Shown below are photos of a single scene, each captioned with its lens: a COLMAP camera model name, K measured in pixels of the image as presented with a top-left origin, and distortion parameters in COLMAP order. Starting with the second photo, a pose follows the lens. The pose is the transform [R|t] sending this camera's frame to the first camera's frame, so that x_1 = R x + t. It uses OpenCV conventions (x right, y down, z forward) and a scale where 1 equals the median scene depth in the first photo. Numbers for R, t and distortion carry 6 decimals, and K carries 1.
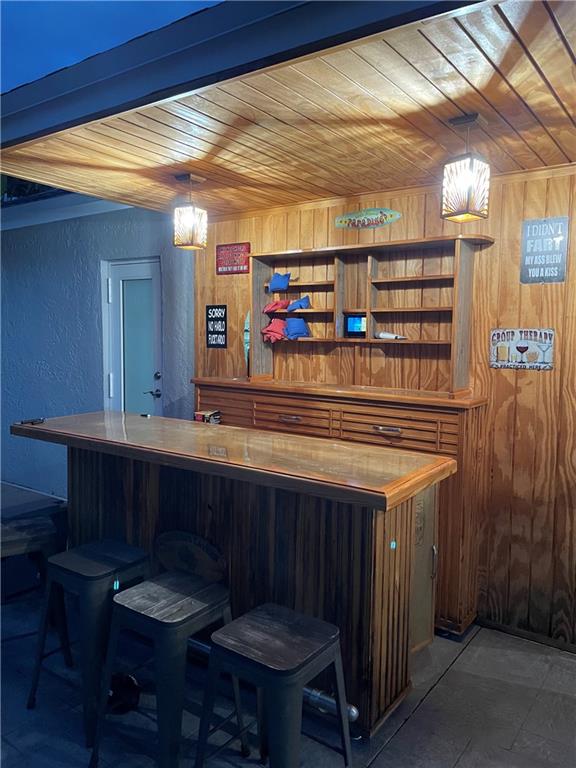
lens RADIAL K [[577.4, 0, 289.5], [0, 577.4, 389.7], [0, 0, 1]] dist [0.035040, -0.000728]
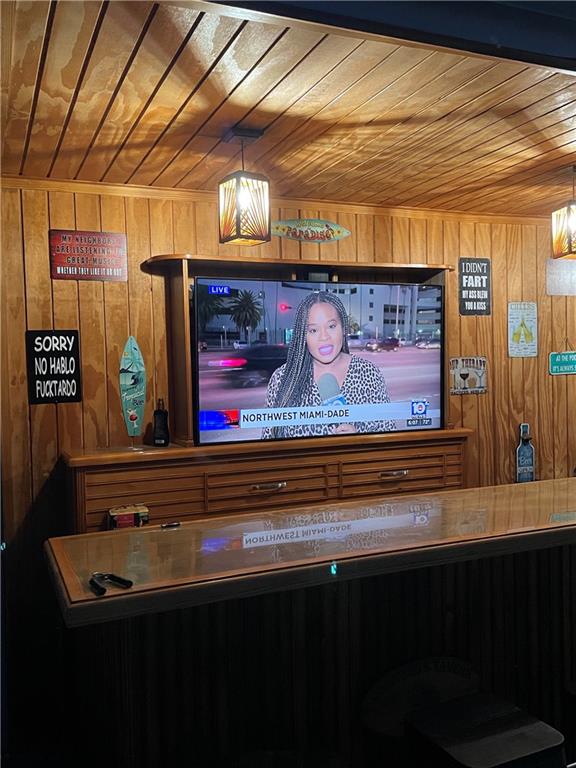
lens RADIAL K [[705.6, 0, 289.1], [0, 705.6, 378.3], [0, 0, 1]] dist [0.016465, 0.000000]
pose [[0.506985, -0.040327, 0.861011, -0.781654], [0.120412, 0.992424, -0.024419, -0.064606], [-0.853503, 0.116056, 0.508000, 0.549326]]
